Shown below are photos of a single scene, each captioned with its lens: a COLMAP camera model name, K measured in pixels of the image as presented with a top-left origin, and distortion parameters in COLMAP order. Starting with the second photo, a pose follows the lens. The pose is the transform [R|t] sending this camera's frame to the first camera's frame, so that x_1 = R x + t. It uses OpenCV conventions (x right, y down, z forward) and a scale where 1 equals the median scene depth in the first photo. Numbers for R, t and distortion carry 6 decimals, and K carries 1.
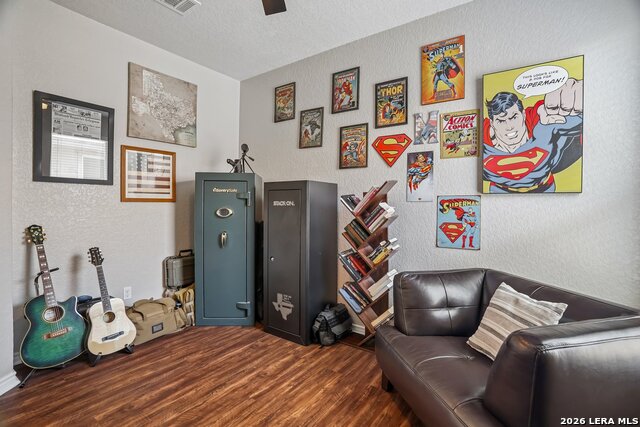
lens RADIAL K [[299.9, 0, 321.2], [0, 299.9, 210.3], [0, 0, 1]] dist [-0.059941, 0.001004]
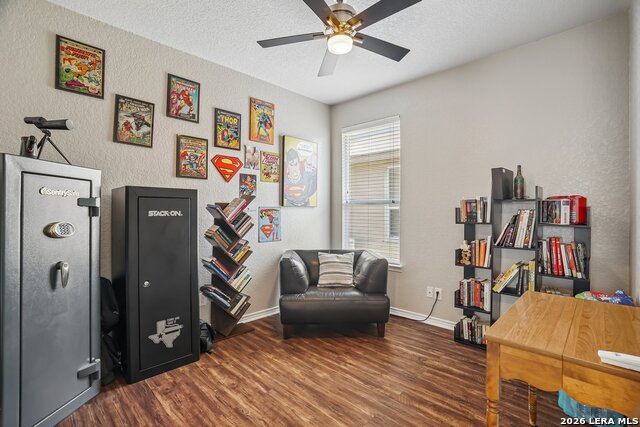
lens RADIAL K [[296.4, 0, 323.9], [0, 296.4, 215.4], [0, 0, 1]] dist [-0.044276, 0.010966]
pose [[0.149143, -0.019380, 0.988626, -0.938249], [0.017378, 0.999705, 0.016976, -0.025021], [-0.988663, 0.014648, 0.149435, 0.451919]]
